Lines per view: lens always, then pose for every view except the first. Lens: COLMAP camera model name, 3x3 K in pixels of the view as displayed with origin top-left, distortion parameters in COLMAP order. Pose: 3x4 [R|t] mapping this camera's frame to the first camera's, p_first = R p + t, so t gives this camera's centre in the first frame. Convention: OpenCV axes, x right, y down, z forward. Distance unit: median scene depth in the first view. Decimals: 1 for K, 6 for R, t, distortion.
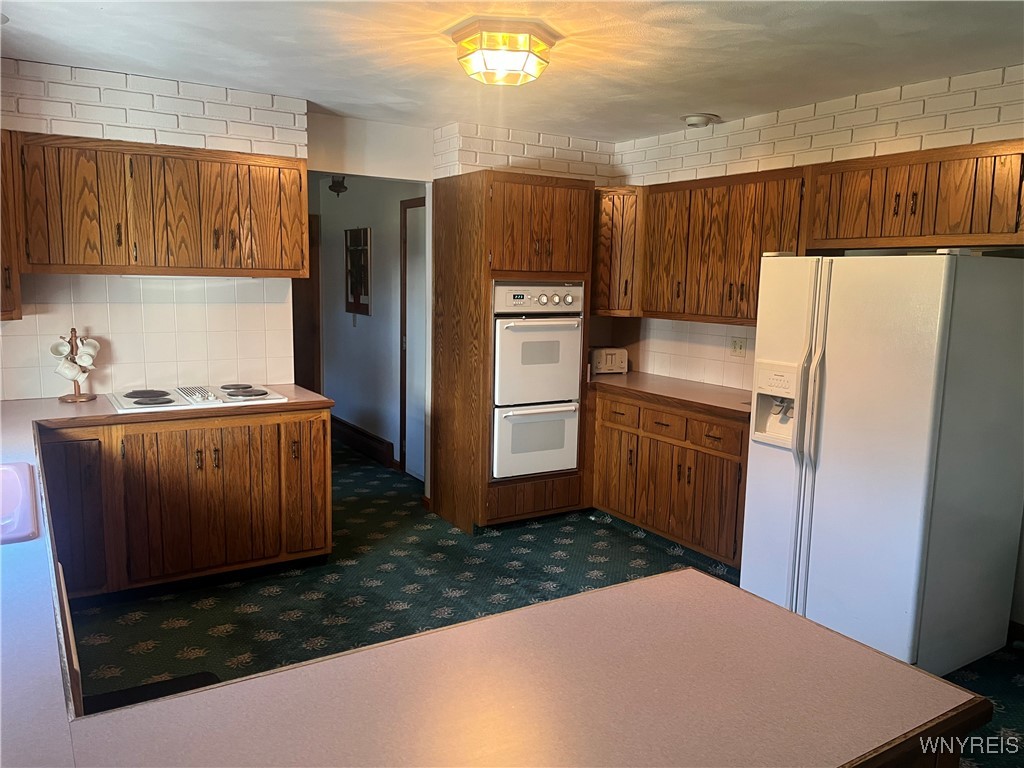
lens RADIAL K [[780.1, 0, 521.9], [0, 780.1, 385.0], [0, 0, 1]] dist [0.059784, -0.083931]
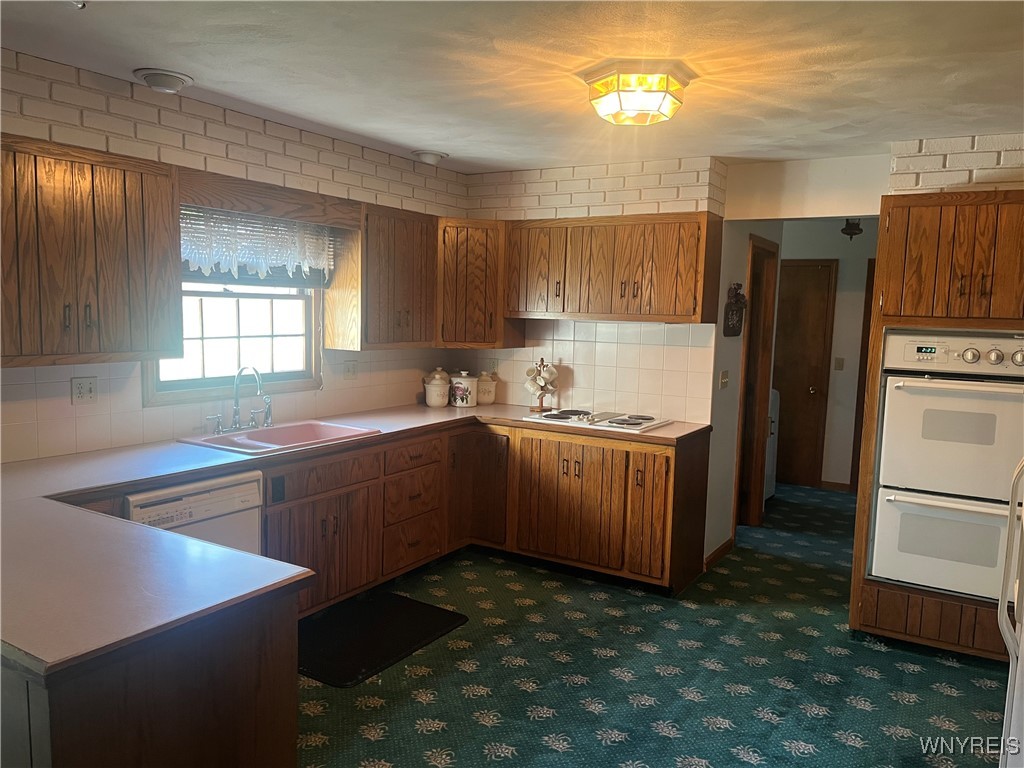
lens RADIAL K [[780.1, 0, 521.8], [0, 780.1, 390.5], [0, 0, 1]] dist [0.059784, -0.083931]
pose [[0.441604, 0.081481, -0.893502, 0.592396], [-0.147283, 0.988941, 0.017391, -0.032378], [0.885039, 0.123918, 0.448721, 0.346121]]
